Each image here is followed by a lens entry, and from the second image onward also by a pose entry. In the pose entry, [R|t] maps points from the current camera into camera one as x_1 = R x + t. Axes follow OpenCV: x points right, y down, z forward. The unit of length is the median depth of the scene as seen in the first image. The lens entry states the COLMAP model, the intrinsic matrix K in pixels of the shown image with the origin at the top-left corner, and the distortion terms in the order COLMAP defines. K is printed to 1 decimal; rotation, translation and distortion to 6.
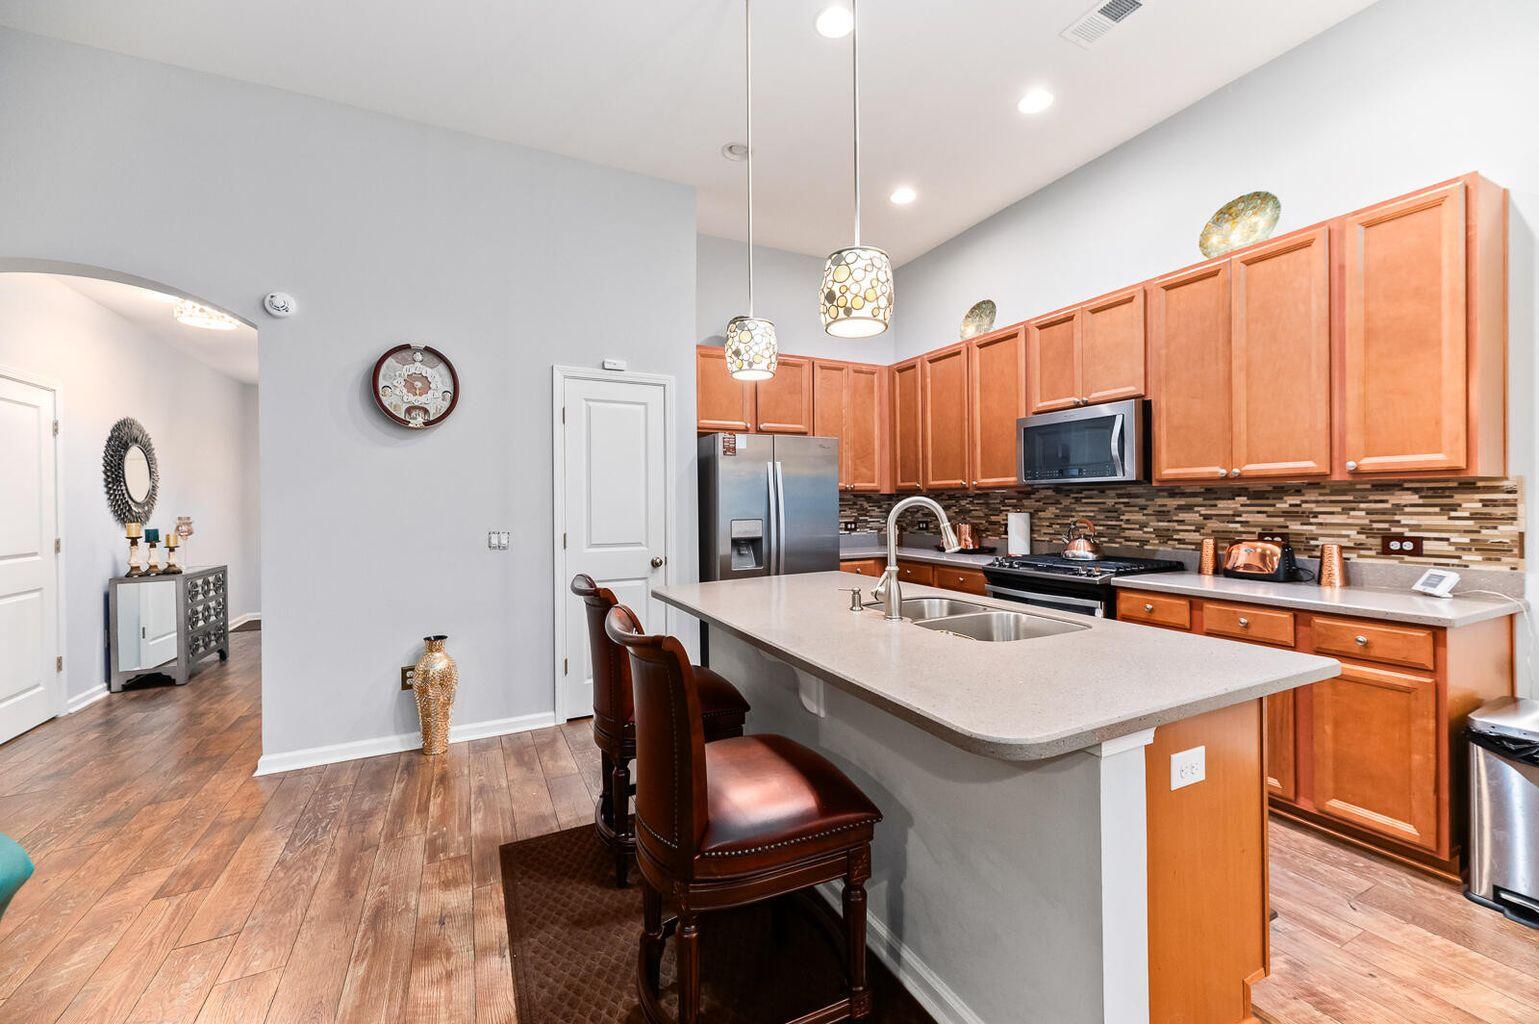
lens RADIAL K [[618.8, 0, 774.0], [0, 618.8, 504.3], [0, 0, 1]] dist [0.016293, -0.002829]
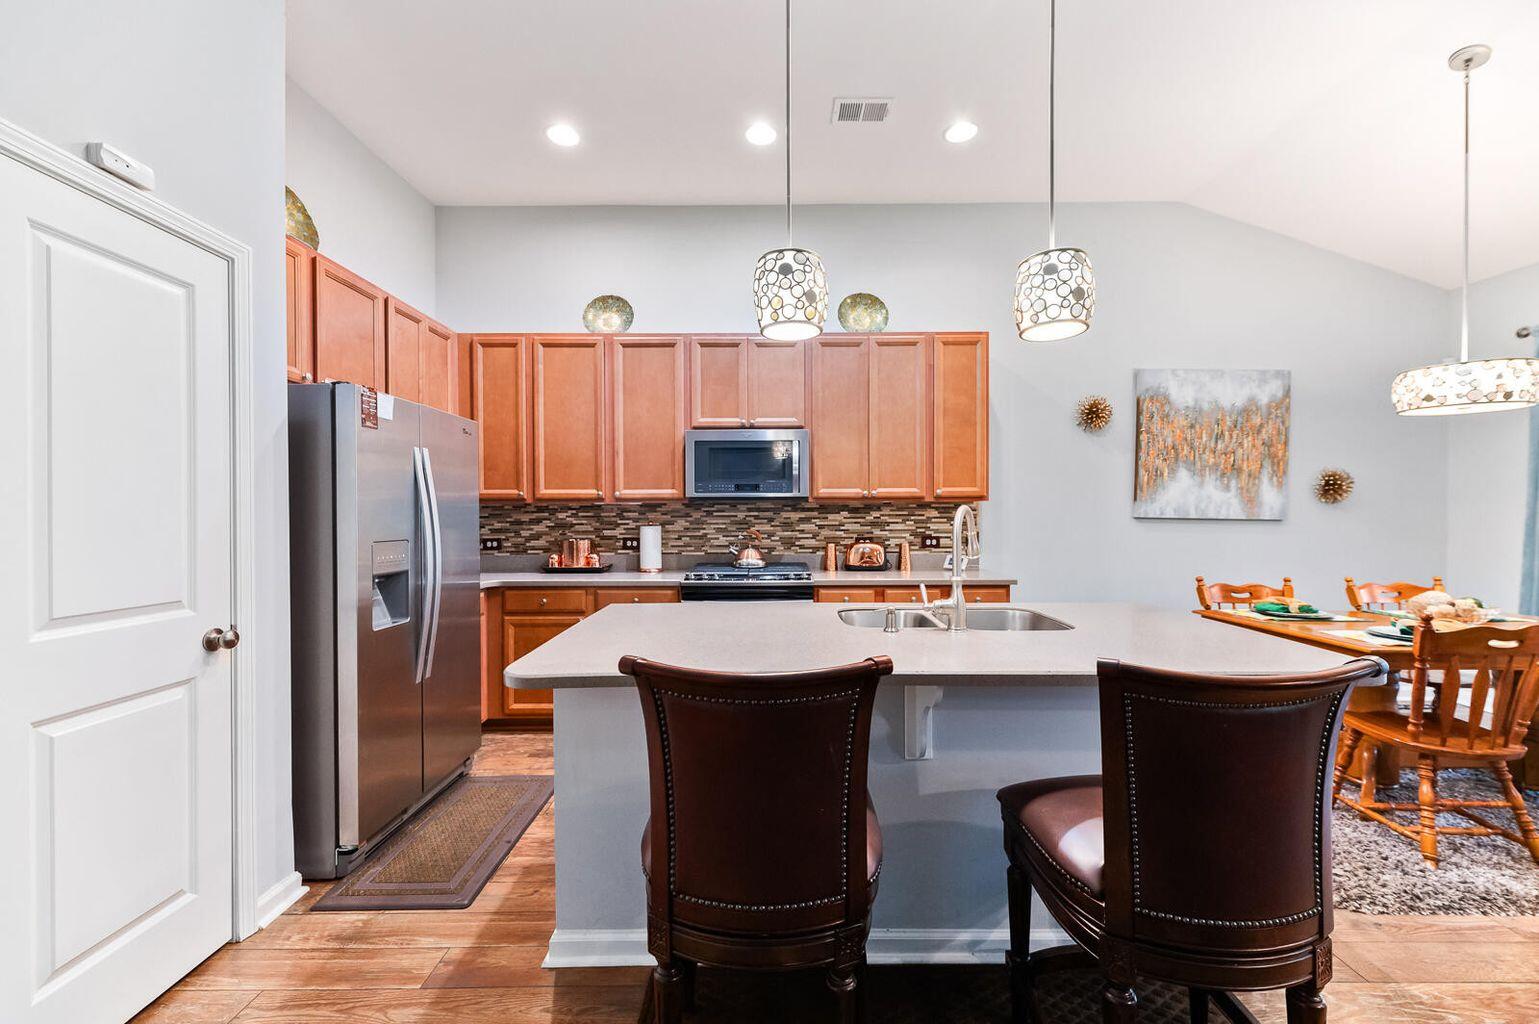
lens RADIAL K [[618.8, 0, 769.1], [0, 618.8, 515.9], [0, 0, 1]] dist [0.016293, -0.002829]
pose [[0.447622, 0.006406, 0.894200, -0.486672], [0.001638, 0.999967, -0.007984, 0.007201], [-0.894221, 0.005038, 0.447597, 0.496071]]
